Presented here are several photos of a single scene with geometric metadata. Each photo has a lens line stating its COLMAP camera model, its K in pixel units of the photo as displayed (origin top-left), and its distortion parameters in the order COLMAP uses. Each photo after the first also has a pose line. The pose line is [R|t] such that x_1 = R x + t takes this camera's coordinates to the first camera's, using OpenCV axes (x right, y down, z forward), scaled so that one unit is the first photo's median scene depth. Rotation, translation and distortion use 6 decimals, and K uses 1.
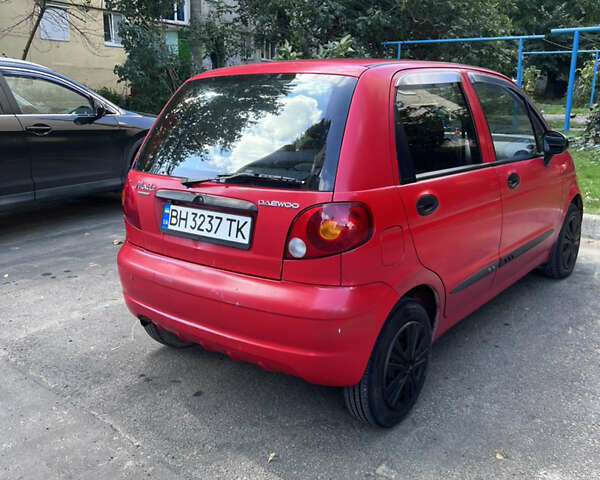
lens RADIAL K [[593.2, 0, 300.0], [0, 593.2, 240.0], [0, 0, 1]] dist [0.020073, 0.000961]
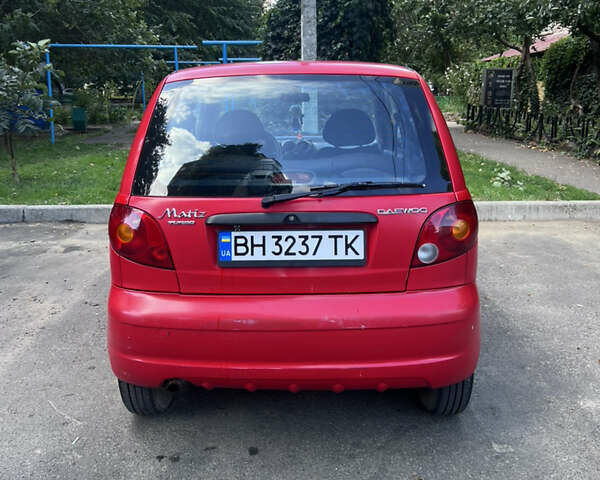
lens RADIAL K [[593.2, 0, 300.0], [0, 593.2, 240.0], [0, 0, 1]] dist [0.020073, 0.000961]
pose [[0.792914, -0.141469, 0.592684, -0.663986], [0.148436, 0.988218, 0.037297, -0.067465], [-0.590978, 0.058402, 0.804571, 0.305501]]
